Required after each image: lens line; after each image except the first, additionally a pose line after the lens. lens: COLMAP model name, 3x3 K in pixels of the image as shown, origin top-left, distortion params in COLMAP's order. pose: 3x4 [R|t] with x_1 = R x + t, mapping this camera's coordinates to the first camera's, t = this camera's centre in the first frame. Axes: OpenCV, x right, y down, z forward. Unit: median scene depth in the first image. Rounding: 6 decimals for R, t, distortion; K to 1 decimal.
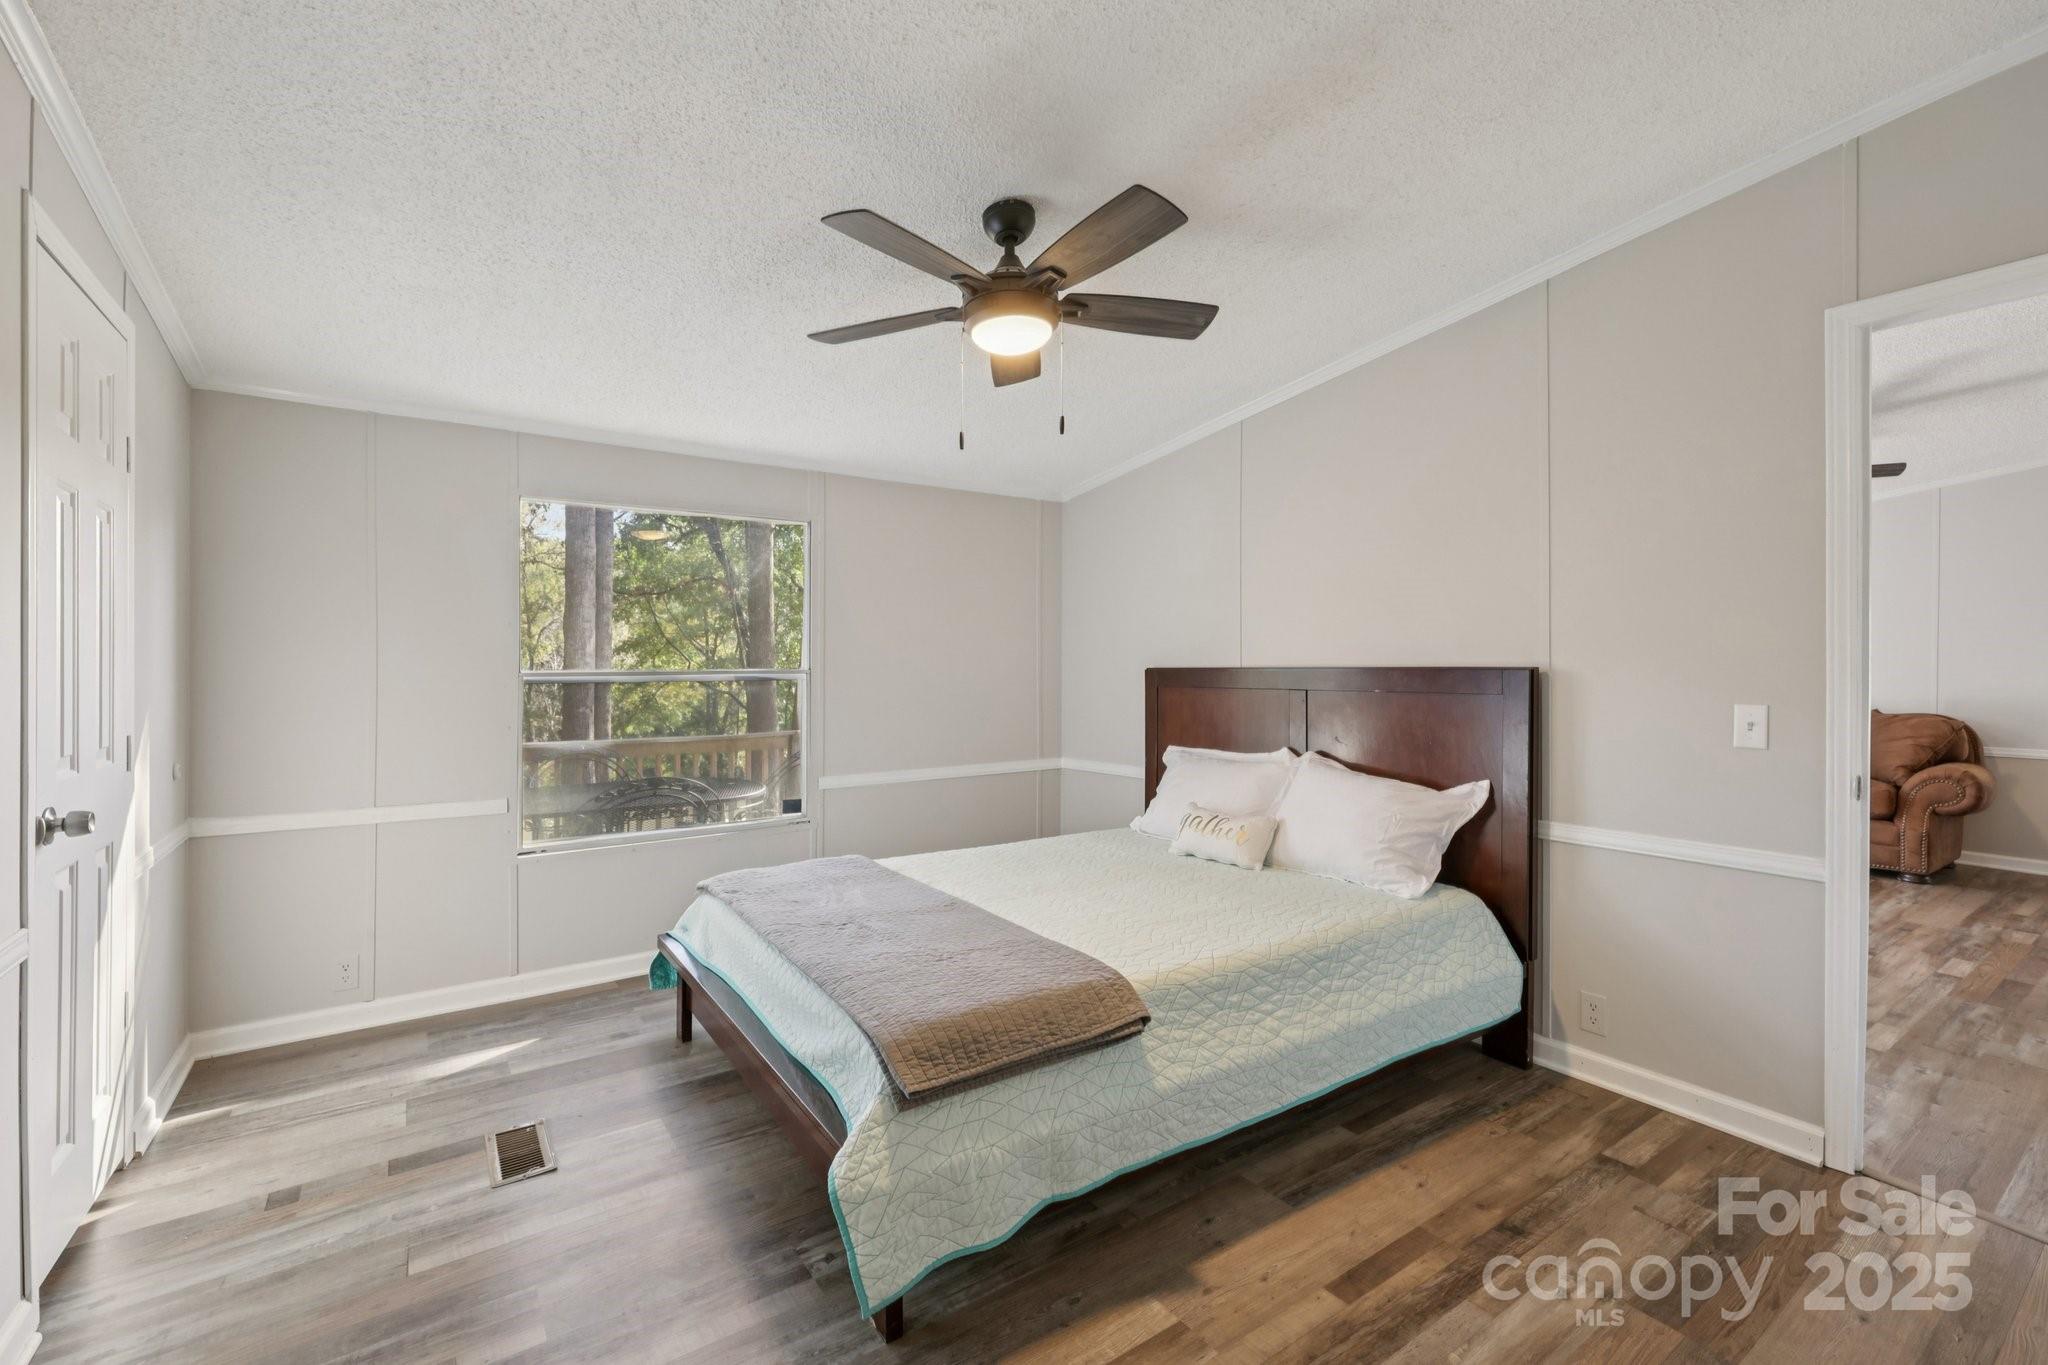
lens RADIAL K [[863.8, 0, 1018.1], [0, 863.8, 670.1], [0, 0, 1]] dist [-0.001486, -0.000165]
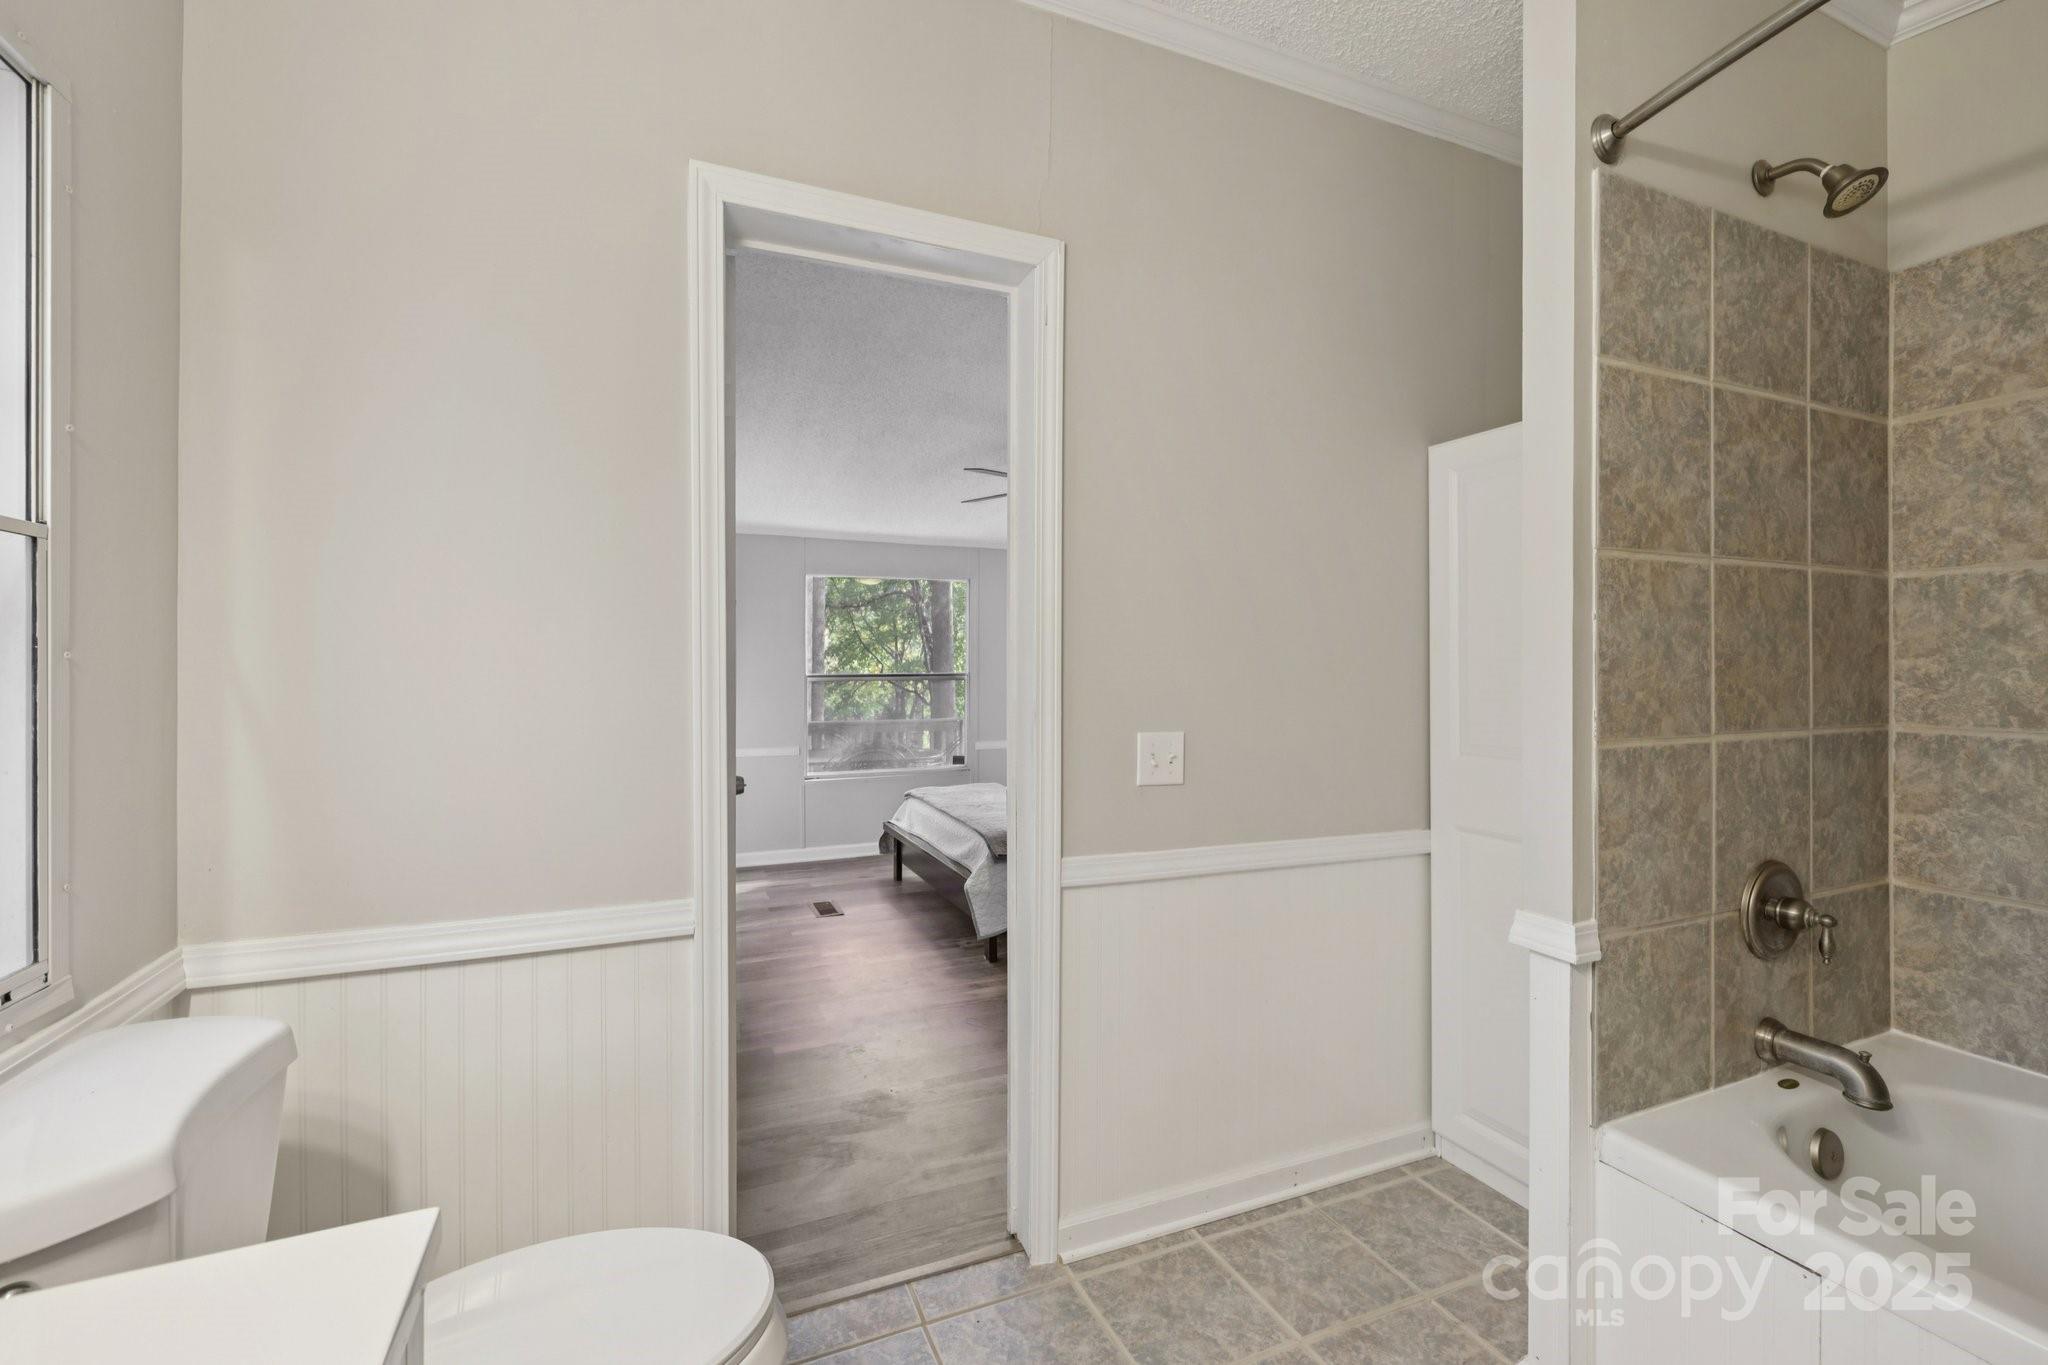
lens RADIAL K [[863.8, 0, 1018.1], [0, 863.8, 670.1], [0, 0, 1]] dist [-0.001486, -0.000165]
pose [[0.979427, 0.000905, -0.201798, 0.030324], [-0.001260, 0.999998, -0.001632, -0.000775], [0.201796, 0.001853, 0.979426, -0.097673]]
